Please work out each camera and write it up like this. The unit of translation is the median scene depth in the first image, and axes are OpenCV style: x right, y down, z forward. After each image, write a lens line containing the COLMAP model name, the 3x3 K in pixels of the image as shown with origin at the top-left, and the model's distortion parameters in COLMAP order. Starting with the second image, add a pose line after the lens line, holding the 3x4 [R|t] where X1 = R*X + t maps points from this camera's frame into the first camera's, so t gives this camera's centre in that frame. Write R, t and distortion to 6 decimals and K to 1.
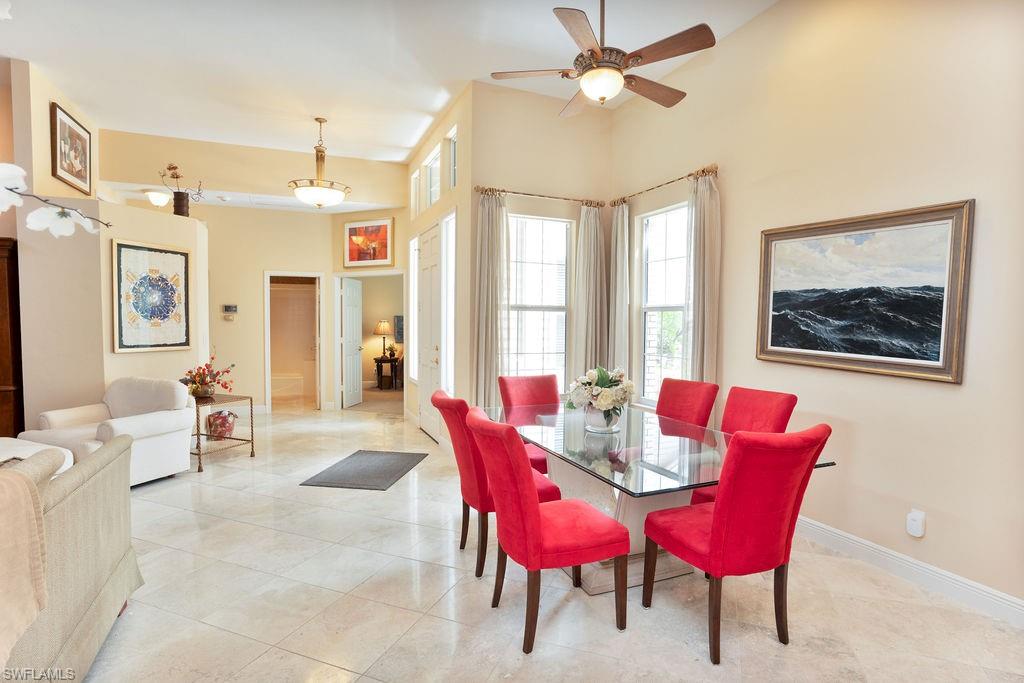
lens RADIAL K [[502.5, 0, 512.0], [0, 502.5, 341.5], [0, 0, 1]] dist [-0.078463, 0.038249]
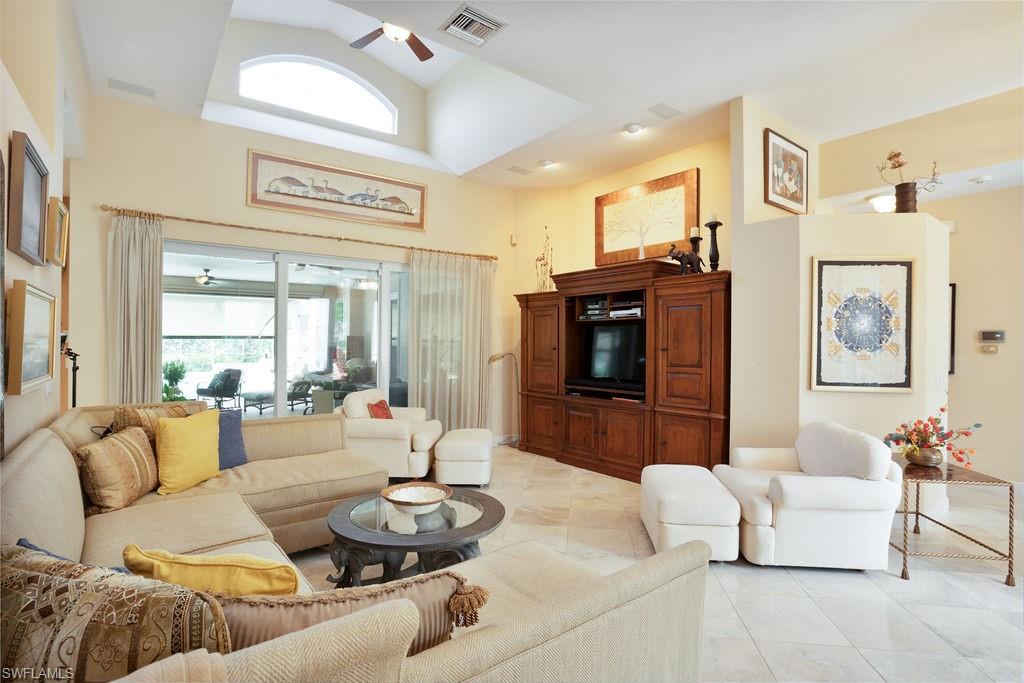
lens RADIAL K [[502.5, 0, 512.0], [0, 502.5, 341.5], [0, 0, 1]] dist [-0.078463, 0.038249]
pose [[0.233291, -0.007240, -0.972380, -0.102718], [-0.051125, 0.998498, -0.019700, -0.016729], [0.971062, 0.054309, 0.232571, 0.269509]]
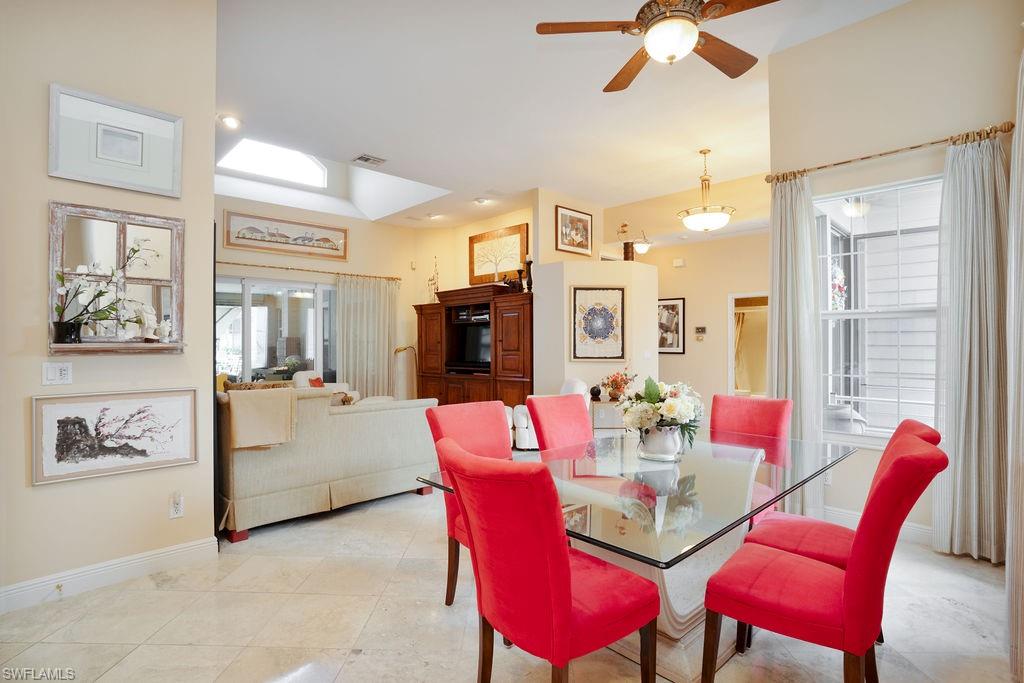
lens RADIAL K [[502.5, 0, 512.0], [0, 502.5, 341.5], [0, 0, 1]] dist [-0.078463, 0.038249]
pose [[0.353899, -0.016308, -0.935141, 0.512333], [-0.035486, 0.998894, -0.030850, 0.015100], [0.934610, 0.044102, 0.352929, 0.268308]]
